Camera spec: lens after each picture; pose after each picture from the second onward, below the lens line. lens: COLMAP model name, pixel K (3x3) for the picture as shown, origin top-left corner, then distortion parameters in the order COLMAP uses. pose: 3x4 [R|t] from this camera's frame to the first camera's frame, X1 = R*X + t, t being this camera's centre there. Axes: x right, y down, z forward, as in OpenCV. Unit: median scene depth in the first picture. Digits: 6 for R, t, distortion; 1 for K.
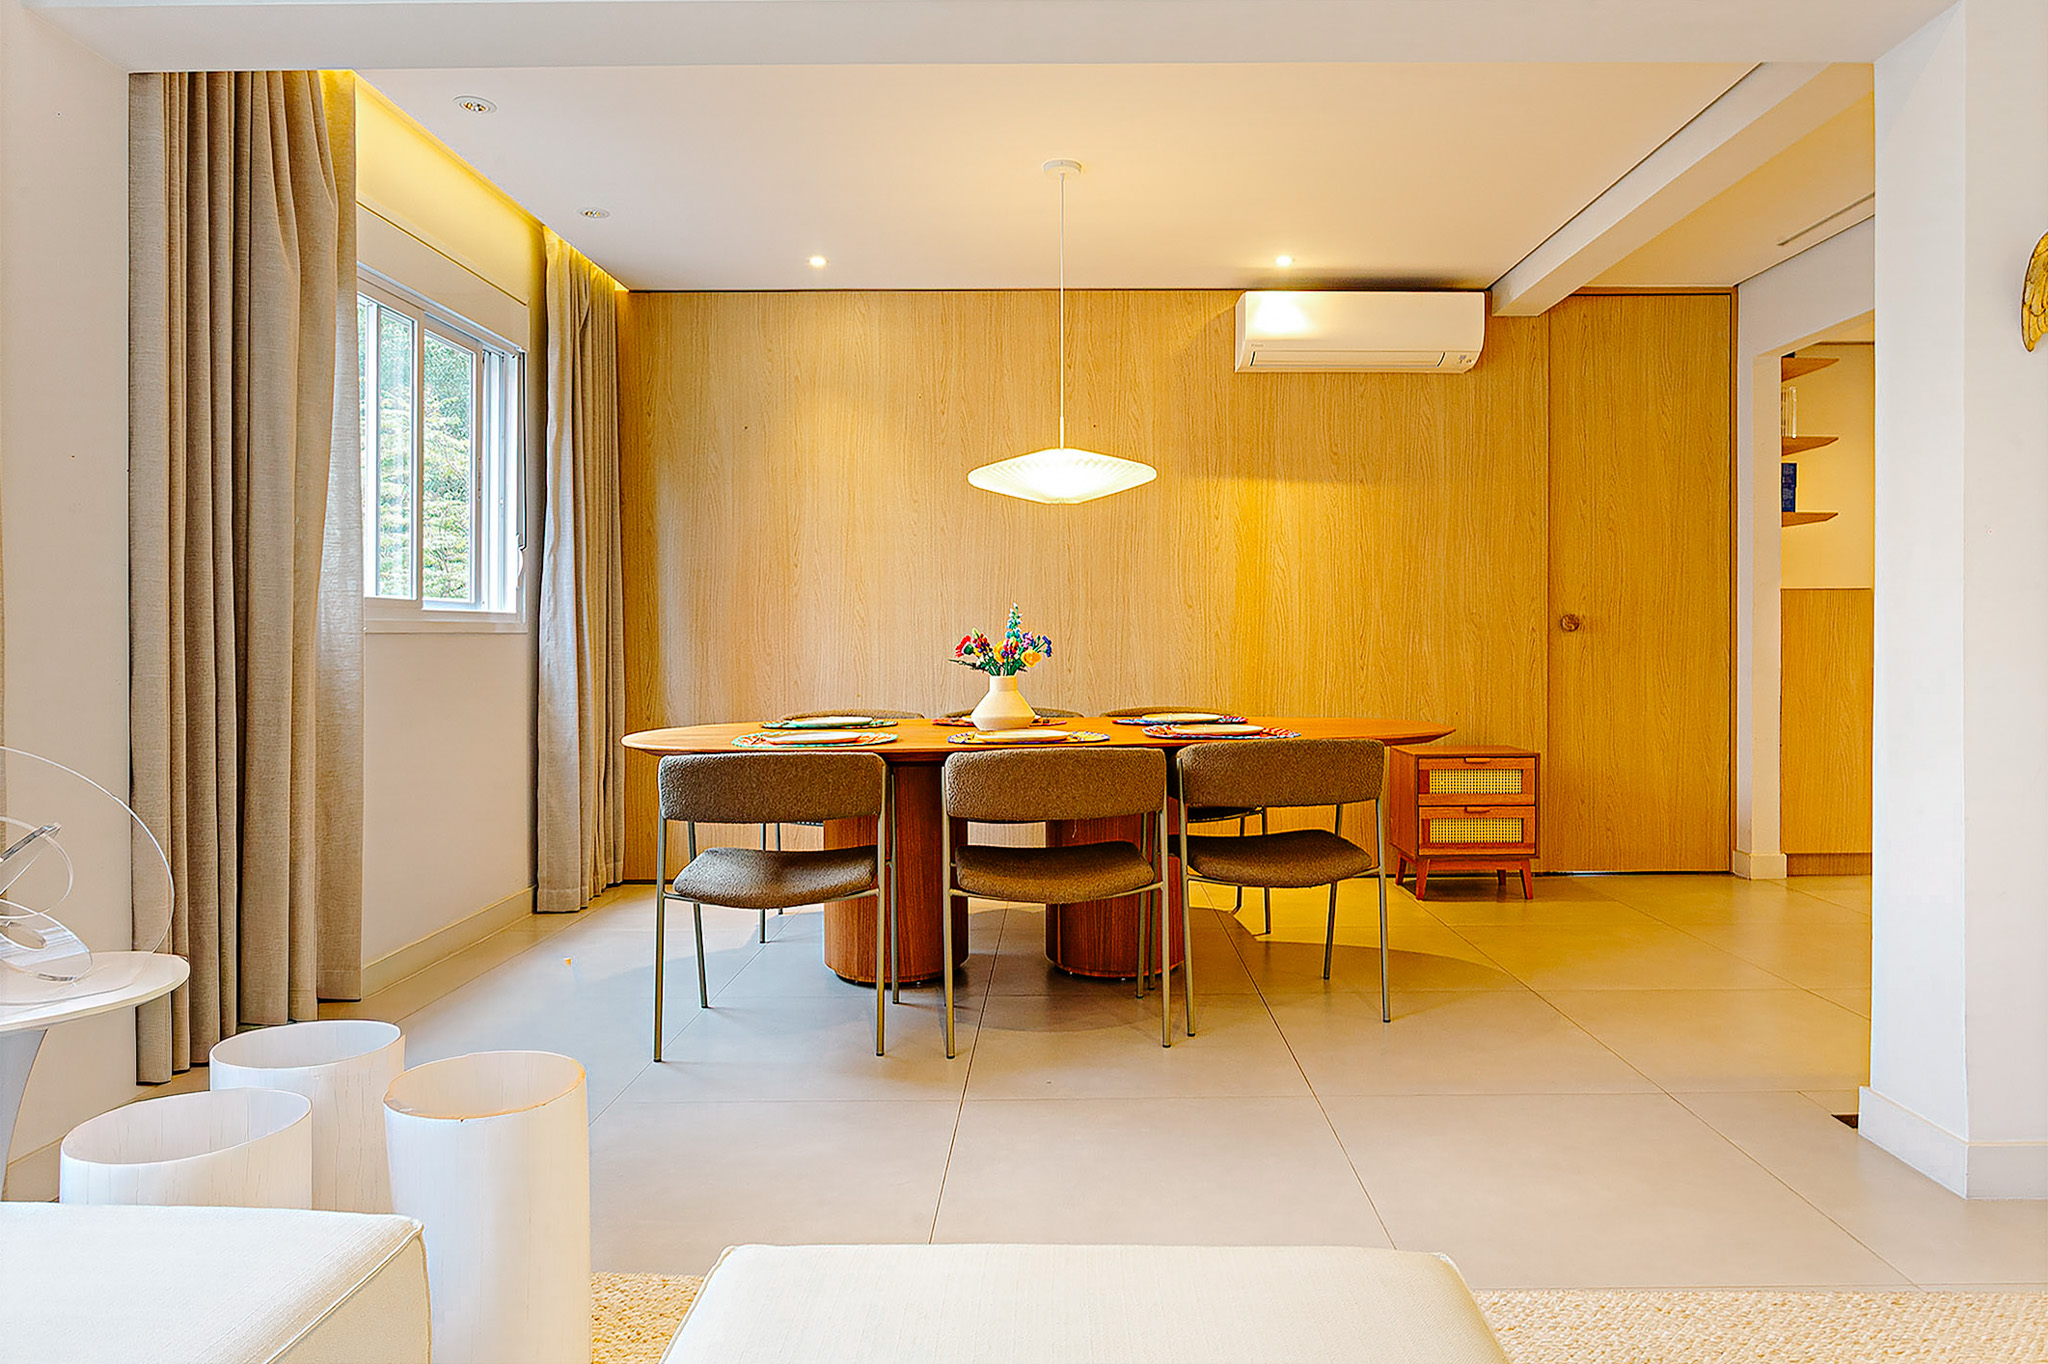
lens RADIAL K [[1184.6, 0, 1059.3], [0, 1184.6, 641.9], [0, 0, 1]] dist [-0.007368, 0.002064]
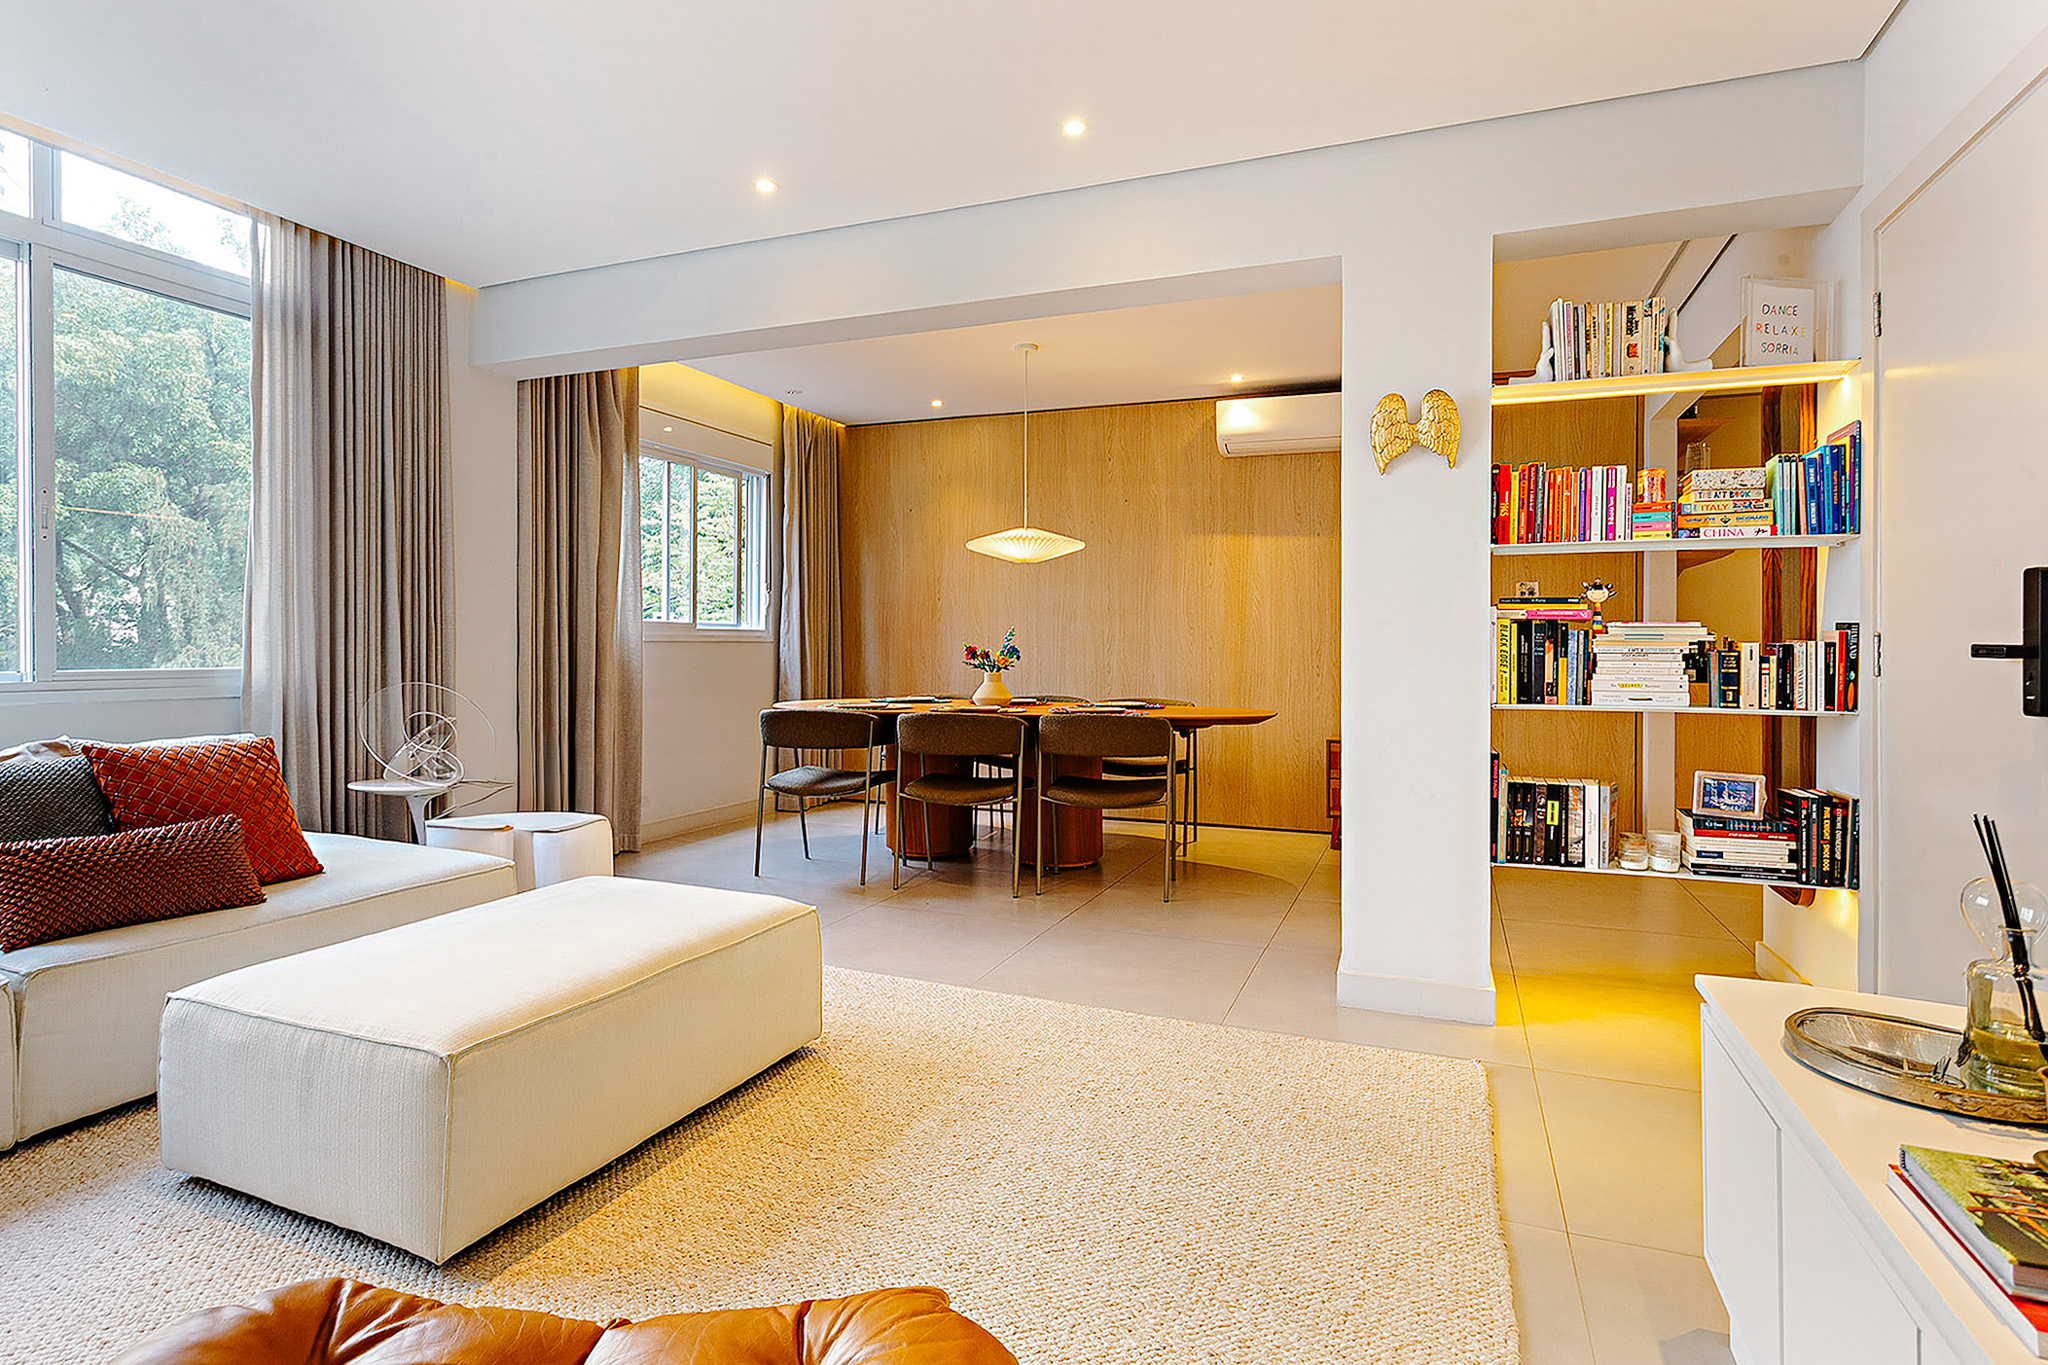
lens RADIAL K [[1039.6, 0, 1020.5], [0, 1039.6, 666.0], [0, 0, 1]] dist [-0.004003, -0.000274]
pose [[0.925670, 0.020088, -0.377798, 0.428153], [-0.014528, 0.999740, 0.017561, -0.004107], [0.378052, -0.010768, 0.925722, -0.225423]]
